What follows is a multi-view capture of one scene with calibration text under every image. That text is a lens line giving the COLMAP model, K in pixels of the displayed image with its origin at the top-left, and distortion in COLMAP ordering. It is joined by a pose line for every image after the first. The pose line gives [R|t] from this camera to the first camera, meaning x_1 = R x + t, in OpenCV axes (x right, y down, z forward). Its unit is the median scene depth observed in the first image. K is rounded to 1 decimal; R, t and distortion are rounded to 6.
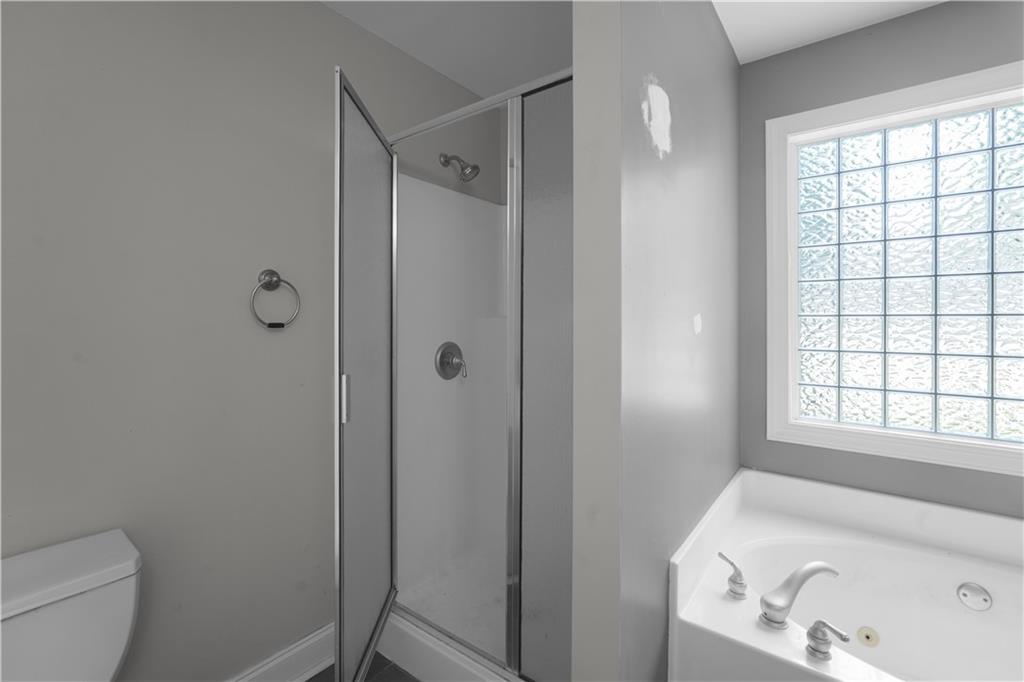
lens RADIAL K [[449.2, 0, 513.4], [0, 449.2, 319.0], [0, 0, 1]] dist [-0.009835, -0.000026]
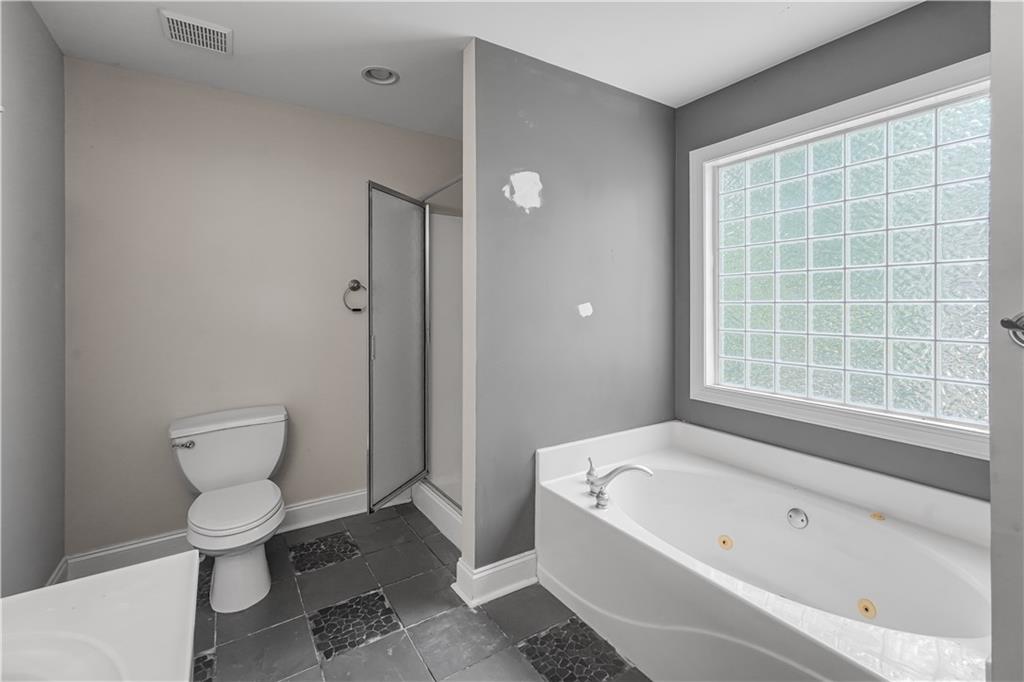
lens RADIAL K [[443.1, 0, 512.2], [0, 443.1, 307.8], [0, 0, 1]] dist [0.000726, 0.000116]
pose [[0.944224, -0.000278, -0.329304, 0.665349], [0.001557, 0.999992, 0.003621, 0.000061], [0.329300, -0.003932, 0.944217, -0.499079]]
